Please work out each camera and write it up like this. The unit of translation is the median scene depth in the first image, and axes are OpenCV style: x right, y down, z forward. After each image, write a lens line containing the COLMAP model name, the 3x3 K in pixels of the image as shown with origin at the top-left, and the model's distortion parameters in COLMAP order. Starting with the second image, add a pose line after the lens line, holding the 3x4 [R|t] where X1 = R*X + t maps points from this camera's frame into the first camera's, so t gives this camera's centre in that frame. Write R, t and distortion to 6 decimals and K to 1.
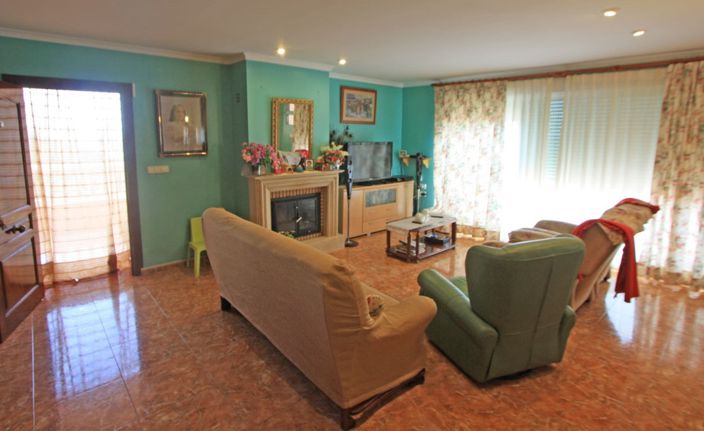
lens RADIAL K [[358.5, 0, 325.0], [0, 358.5, 180.3], [0, 0, 1]] dist [-0.024134, 0.000148]
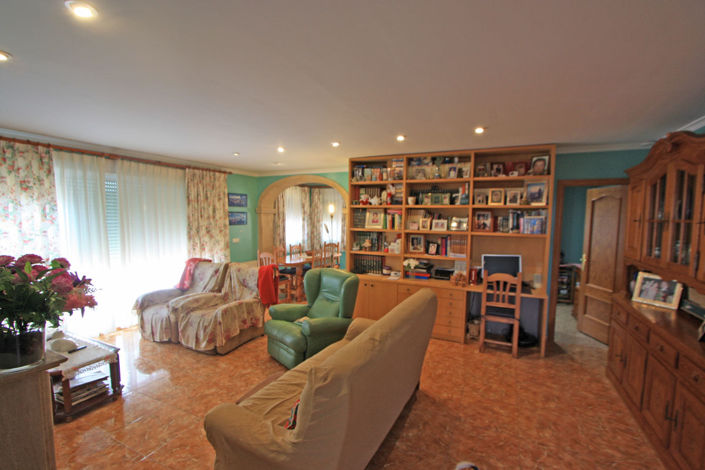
lens RADIAL K [[321.6, 0, 352.3], [0, 321.6, 239.6], [0, 0, 1]] dist [-0.003171, 0.000382]
pose [[-0.423529, -0.090954, 0.901305, -0.476386], [0.098586, 0.984409, 0.145667, -0.119074], [-0.900502, 0.150550, -0.407959, 0.736350]]
